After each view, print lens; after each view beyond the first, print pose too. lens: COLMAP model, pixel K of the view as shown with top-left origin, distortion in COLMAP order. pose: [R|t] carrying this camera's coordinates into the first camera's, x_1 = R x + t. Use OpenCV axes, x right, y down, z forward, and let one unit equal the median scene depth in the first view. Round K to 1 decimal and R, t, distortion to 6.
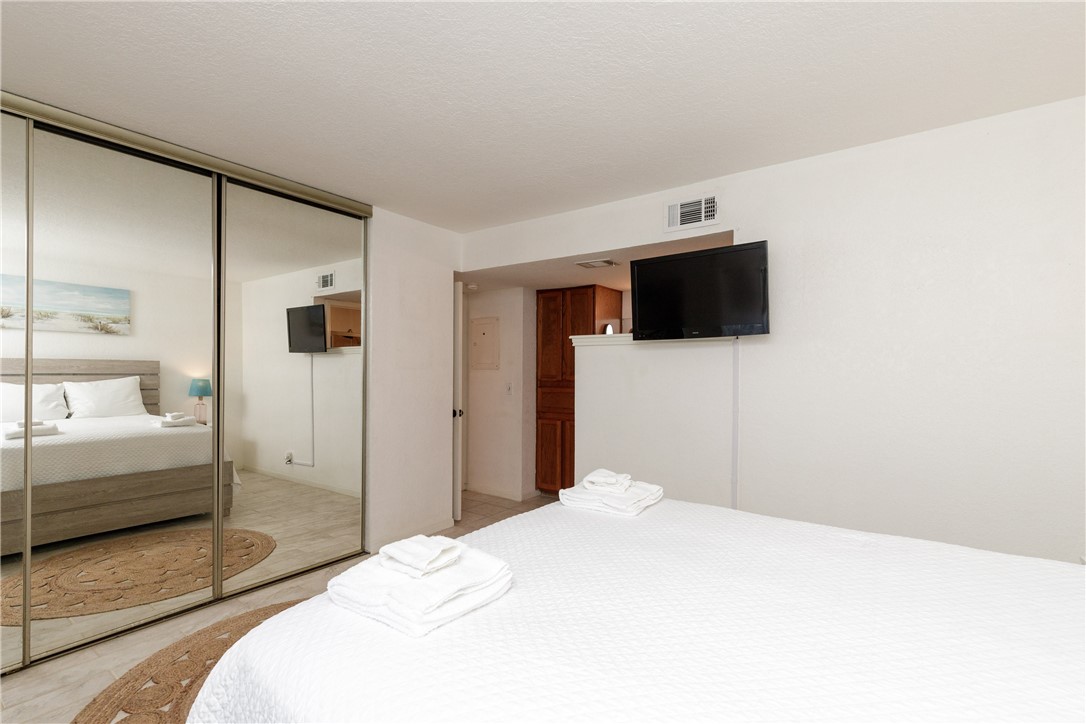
lens RADIAL K [[498.7, 0, 541.1], [0, 498.7, 366.0], [0, 0, 1]] dist [0.025754, -0.000832]
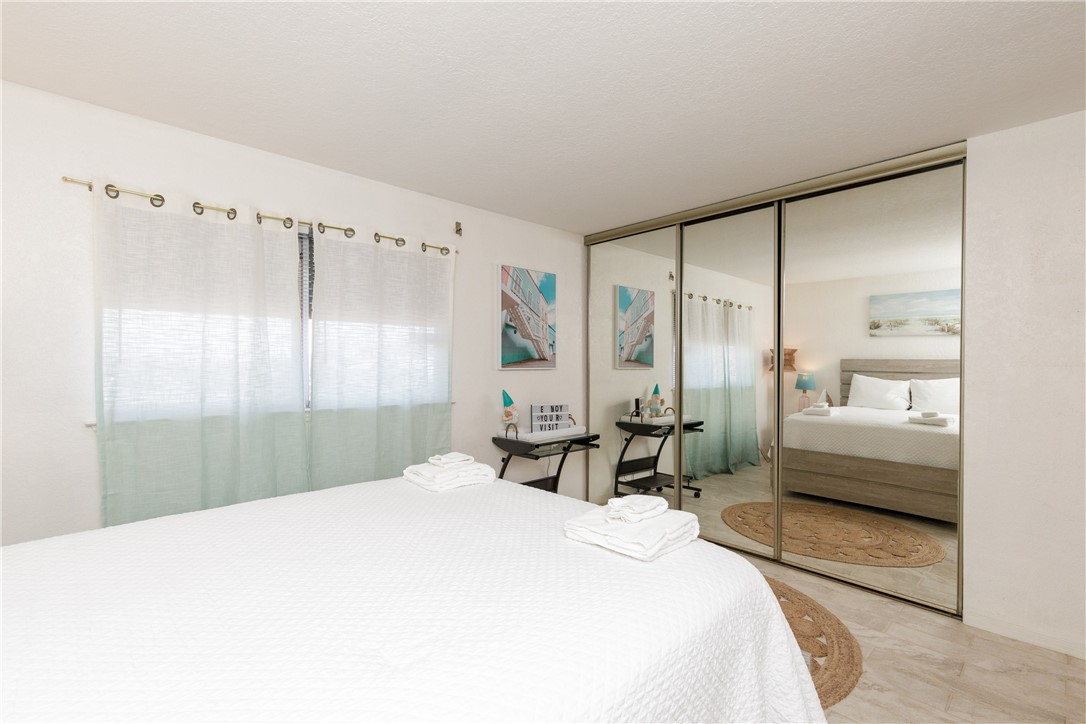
lens RADIAL K [[498.7, 0, 541.8], [0, 498.7, 360.5], [0, 0, 1]] dist [0.025754, -0.000832]
pose [[-0.178174, -0.014025, -0.983899, 0.471976], [-0.001685, 0.999901, -0.013948, 0.008999], [0.983998, -0.000828, -0.178180, 0.511389]]
